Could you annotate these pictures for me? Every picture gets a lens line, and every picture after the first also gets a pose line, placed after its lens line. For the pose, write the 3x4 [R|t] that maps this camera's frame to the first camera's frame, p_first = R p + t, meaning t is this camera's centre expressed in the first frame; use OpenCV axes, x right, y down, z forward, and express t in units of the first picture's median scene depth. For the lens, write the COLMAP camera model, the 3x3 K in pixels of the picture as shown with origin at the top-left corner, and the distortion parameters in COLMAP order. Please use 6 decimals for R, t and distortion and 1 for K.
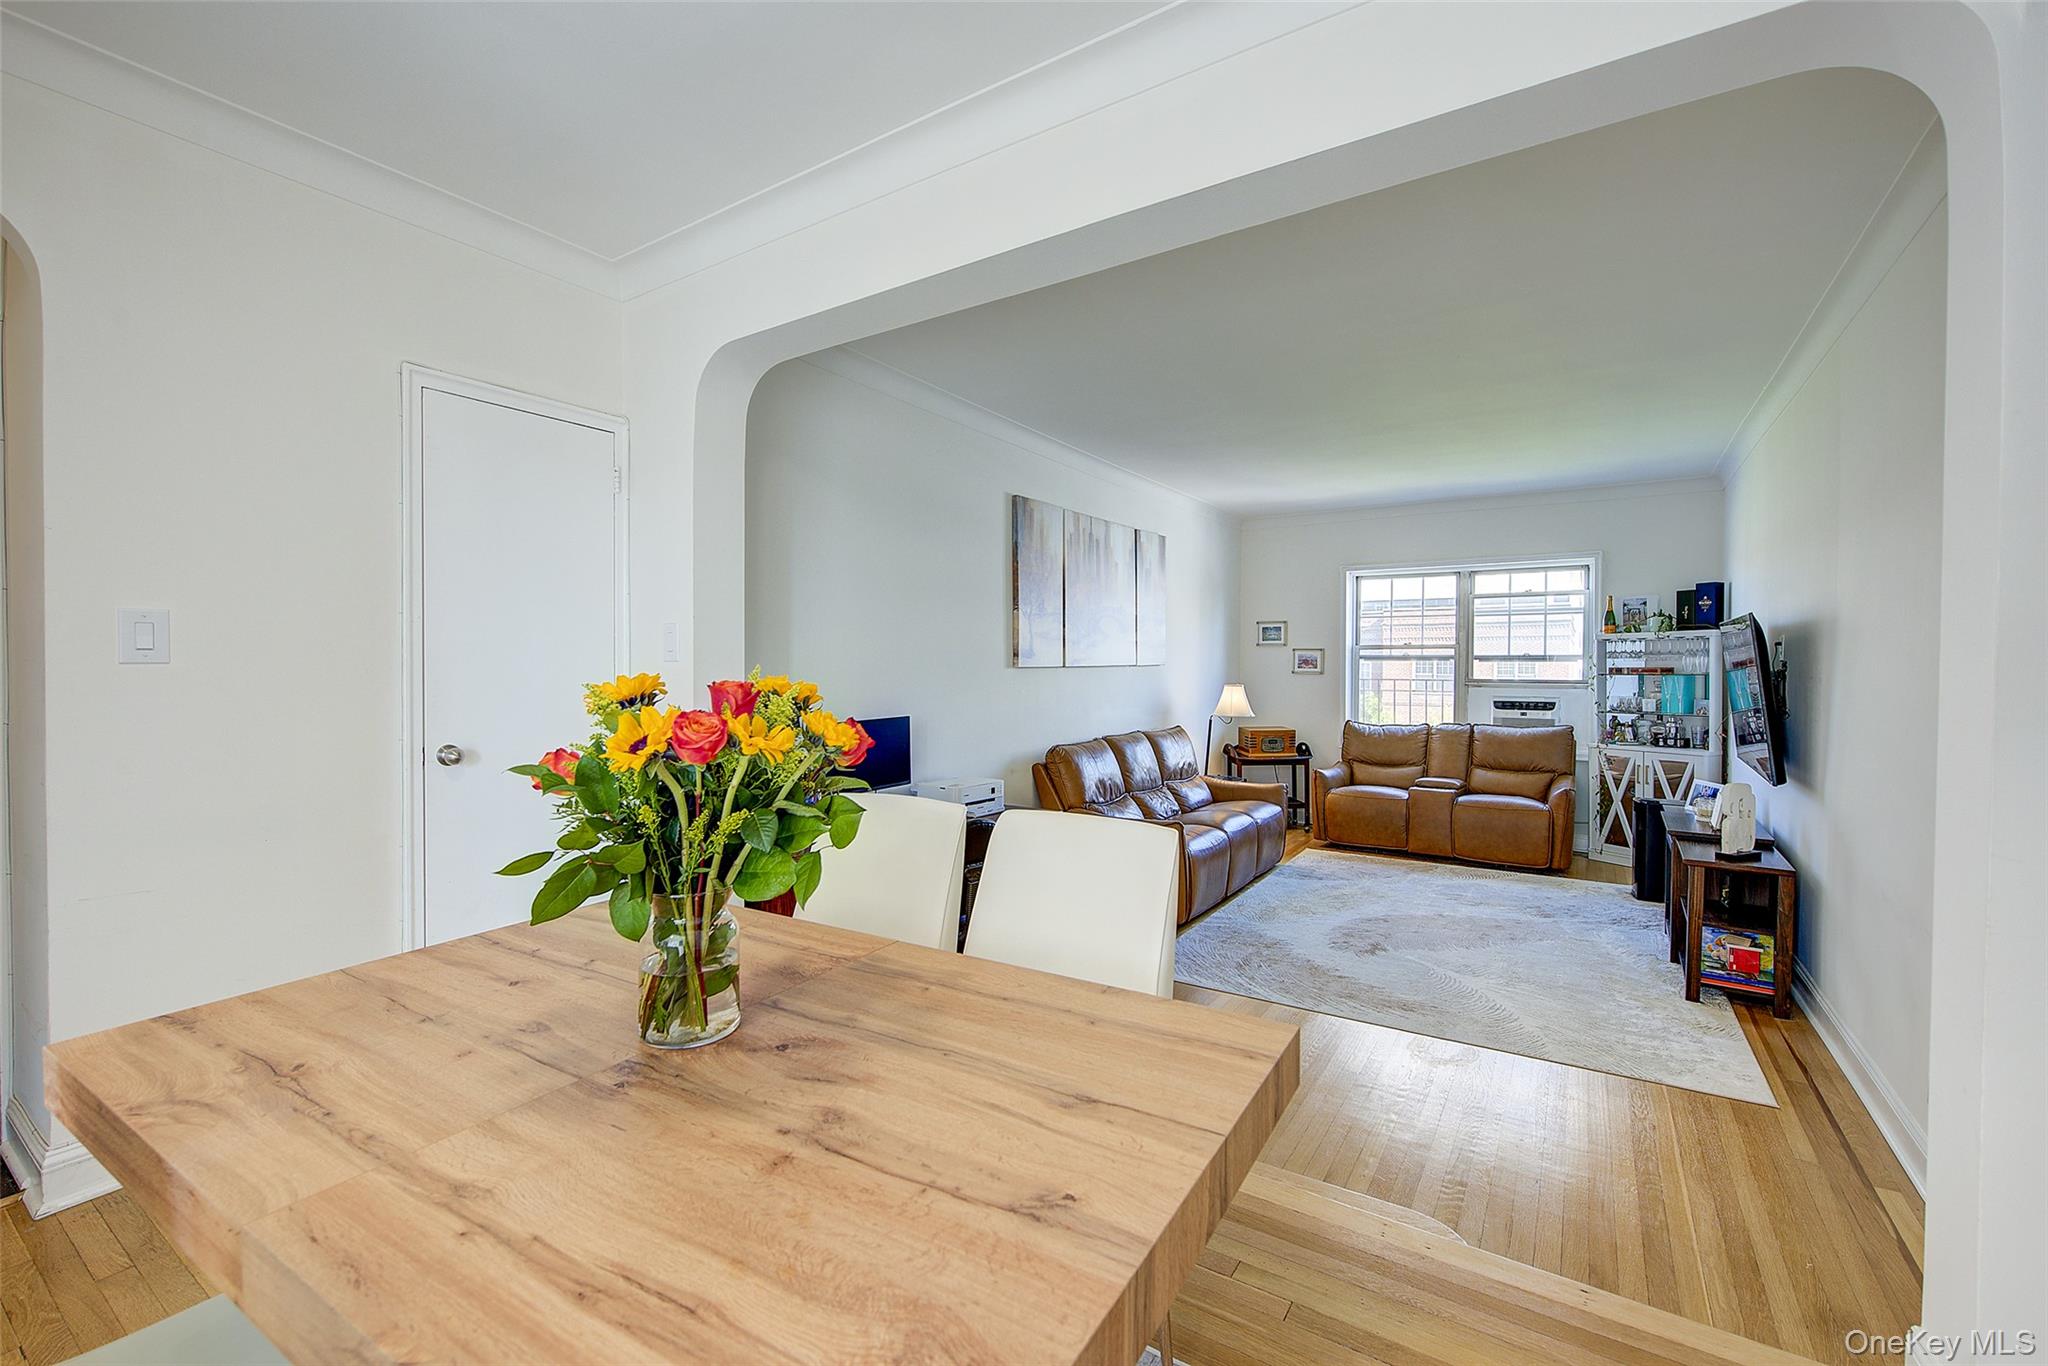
lens RADIAL K [[837.4, 0, 1024.0], [0, 837.4, 683.0], [0, 0, 1]] dist [-0.000927, -0.004112]
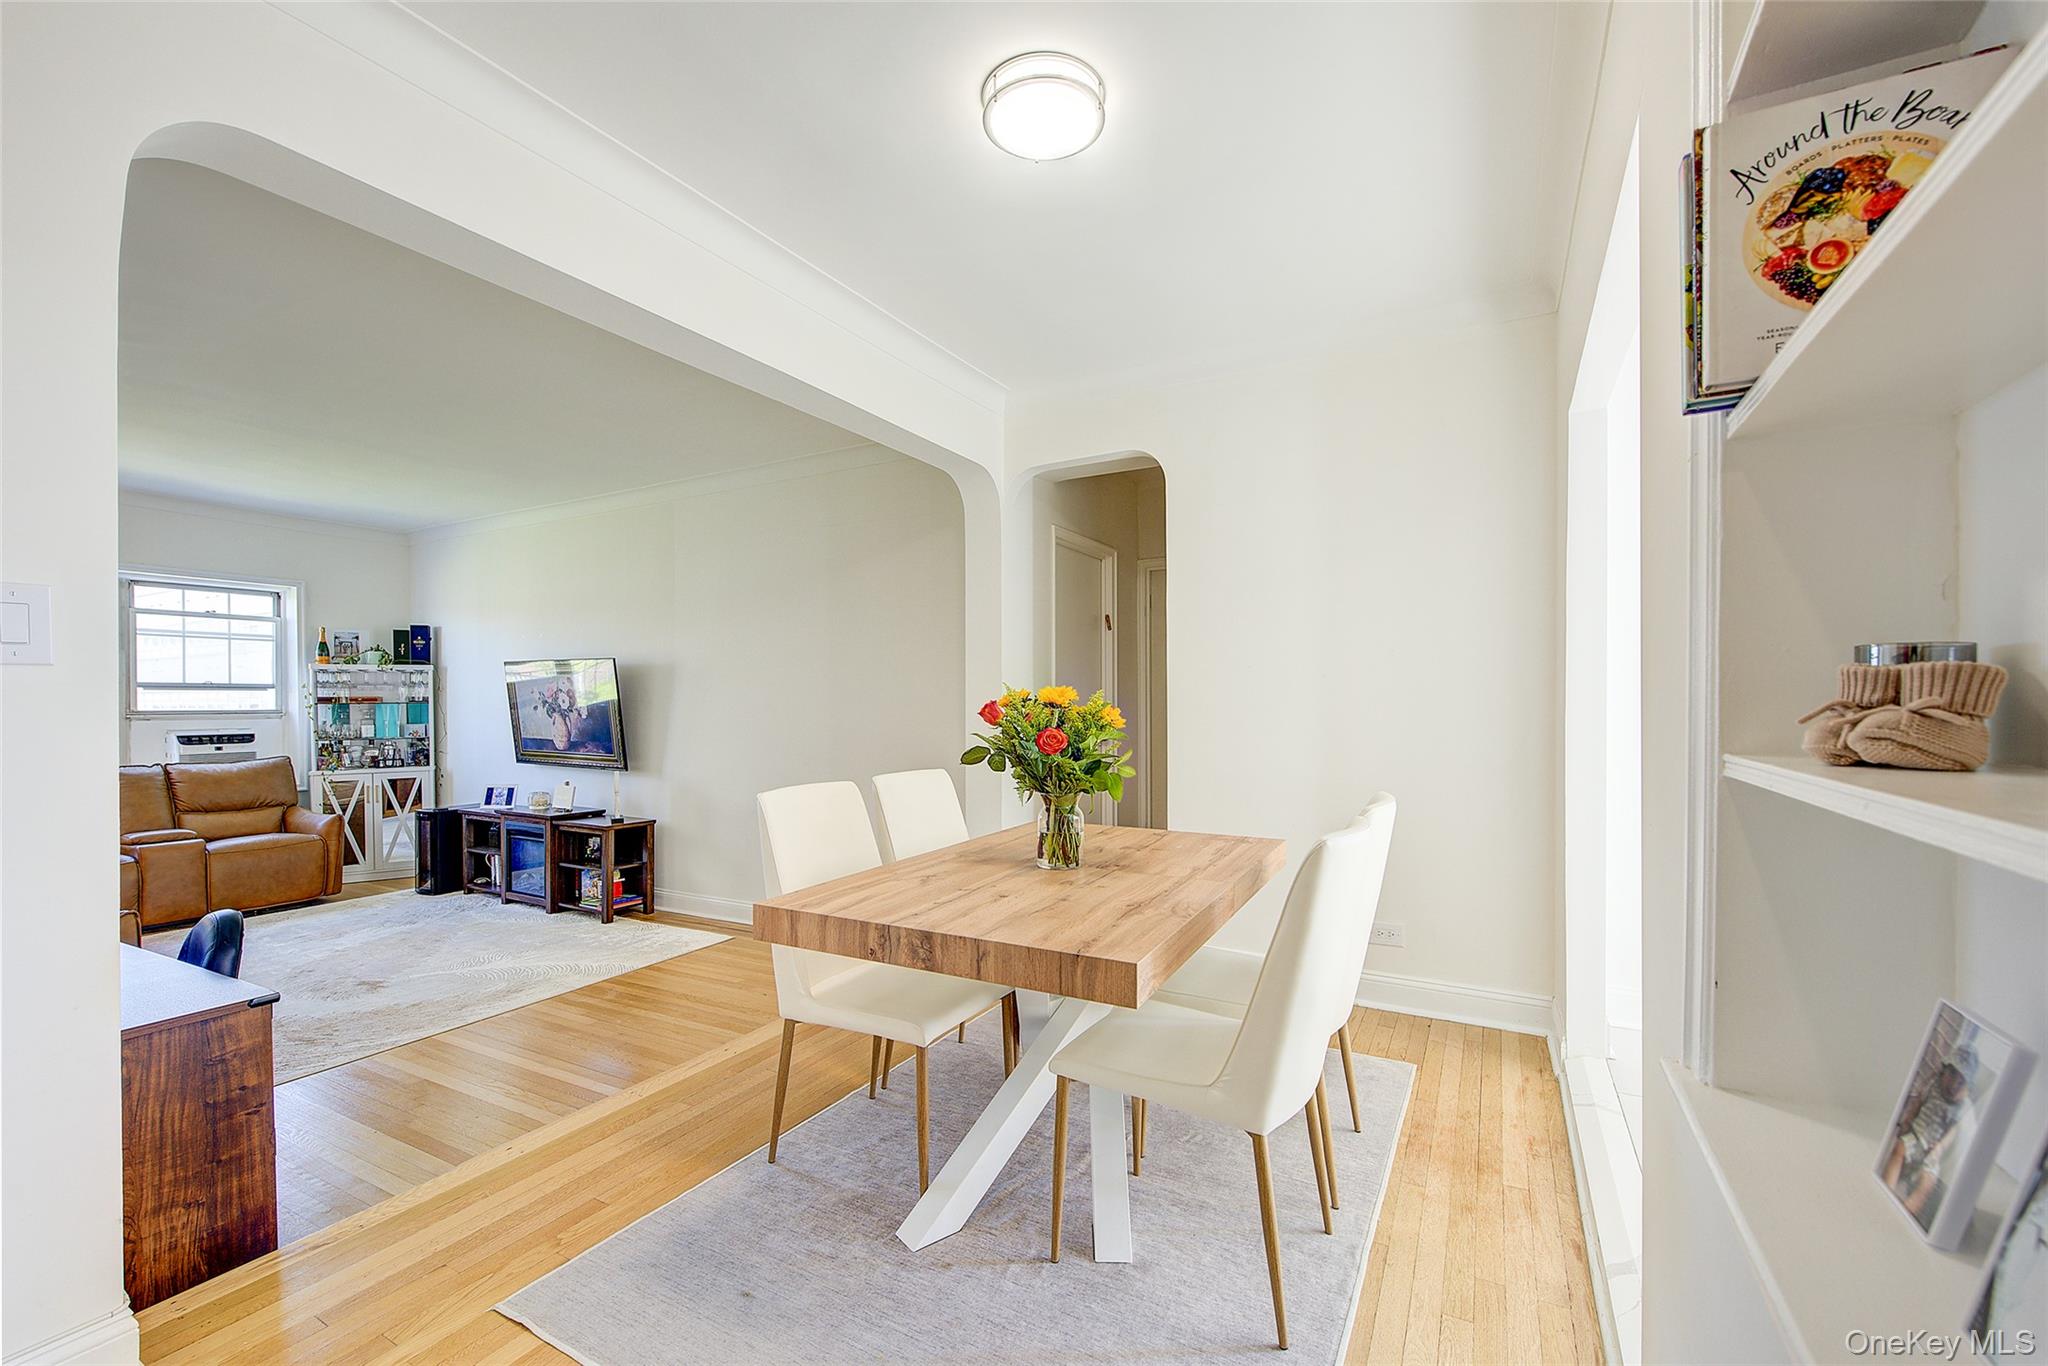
lens RADIAL K [[857.1, 0, 1027.4], [0, 857.1, 706.8], [0, 0, 1]] dist [-0.001989, -0.000435]
pose [[-0.074724, -0.008929, 0.997164, -0.423640], [0.023007, 0.999678, 0.010676, 0.002462], [-0.996939, 0.023740, -0.074495, 0.213470]]
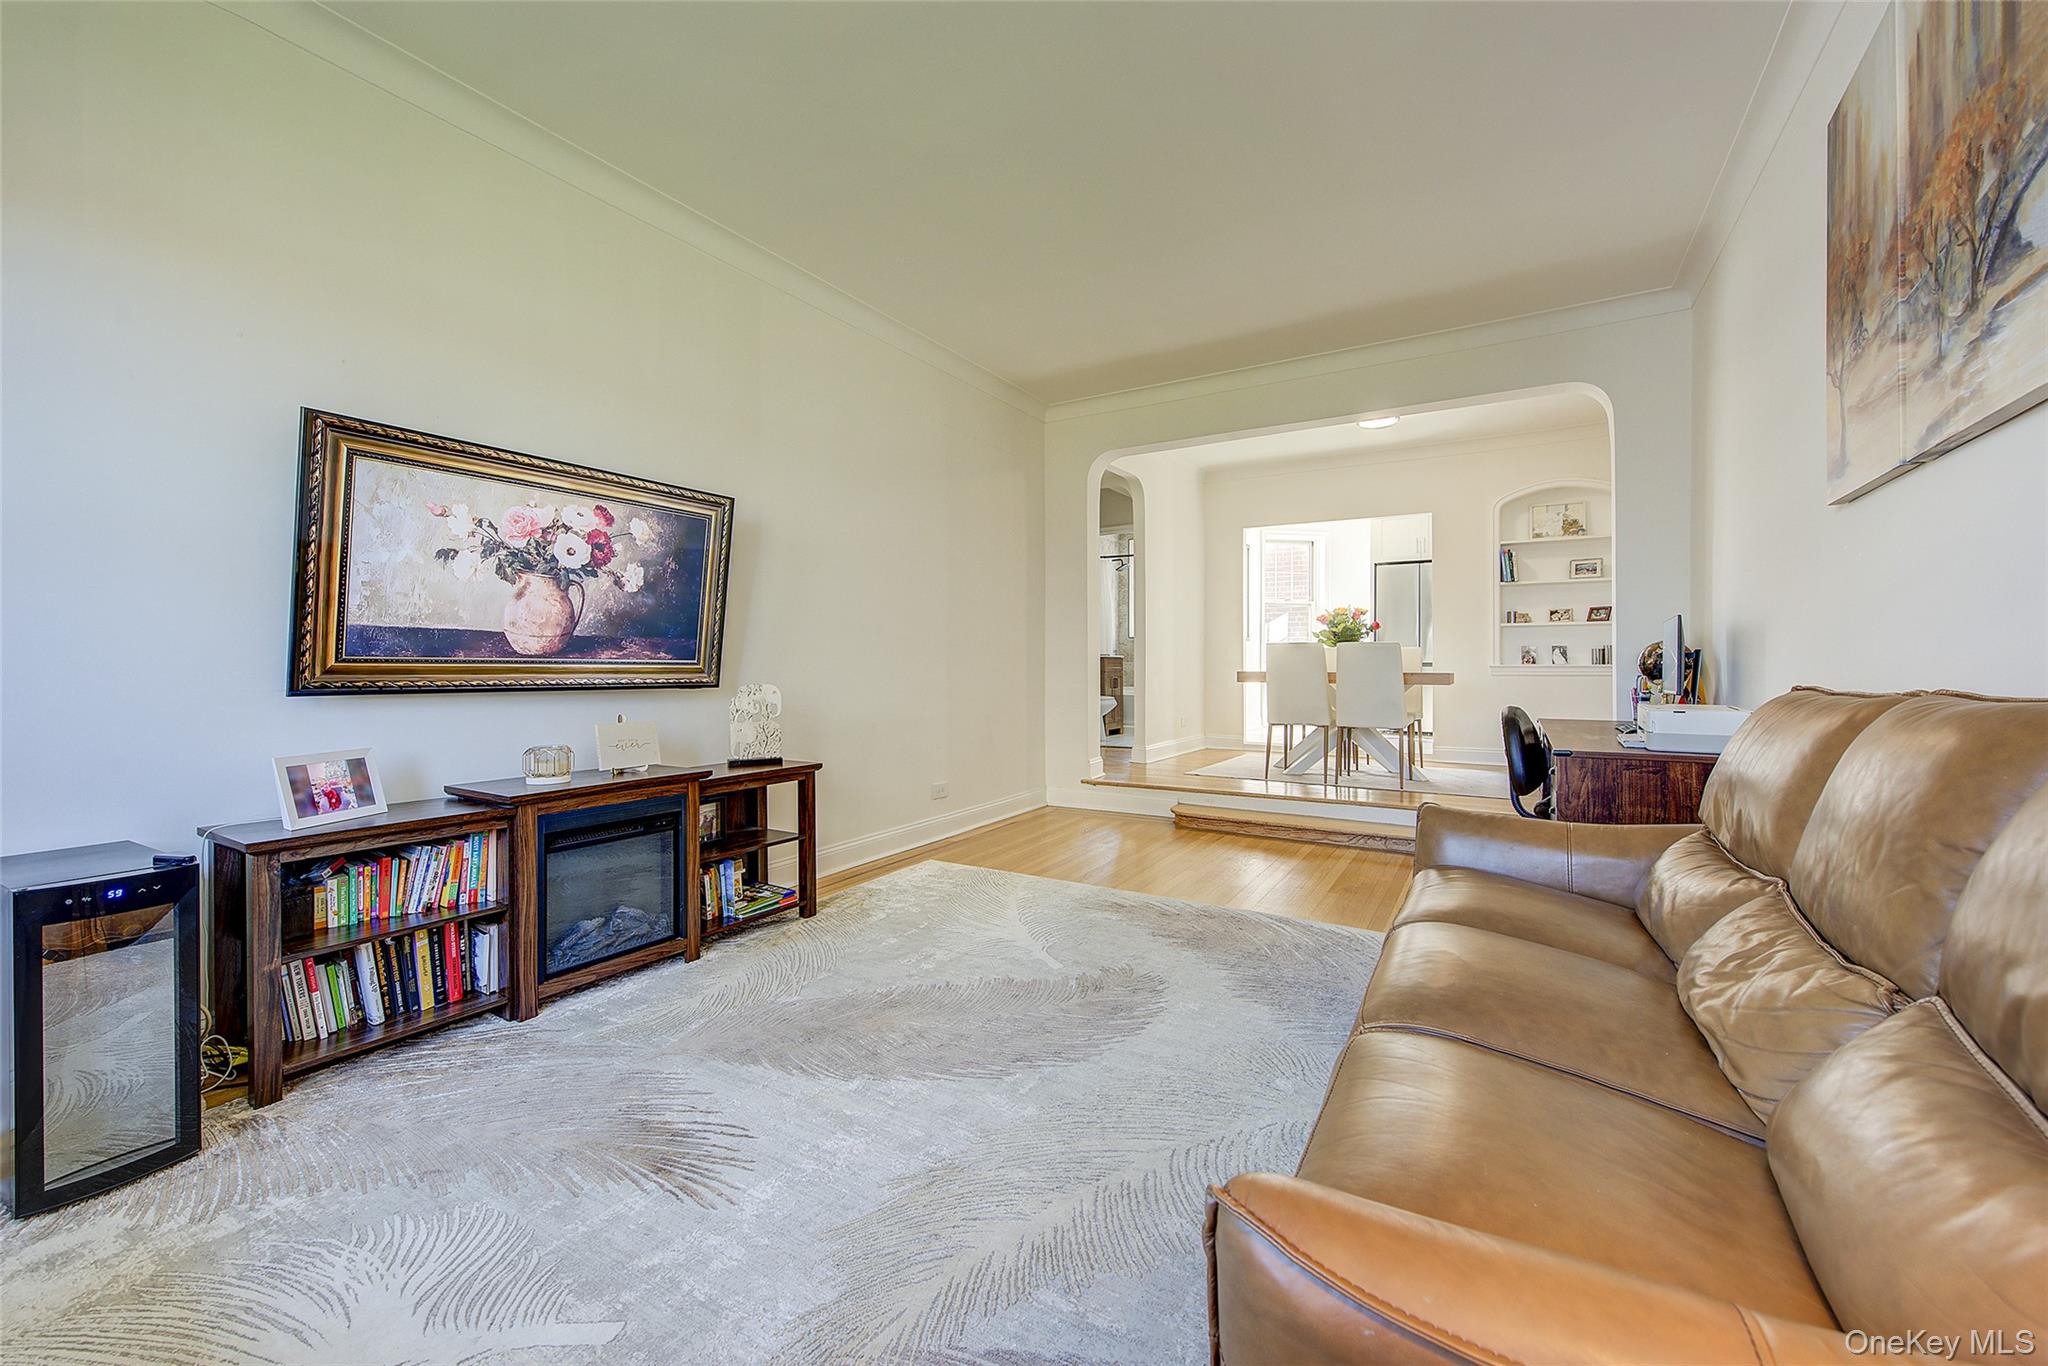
lens RADIAL K [[772.6, 0, 1042.7], [0, 772.6, 668.7], [0, 0, 1]] dist [-0.000075, -0.001931]
pose [[-0.998887, -0.000686, -0.047162, 0.334316], [-0.001972, 0.999627, 0.027222, 0.045131], [0.047126, 0.027285, -0.998516, 1.079711]]
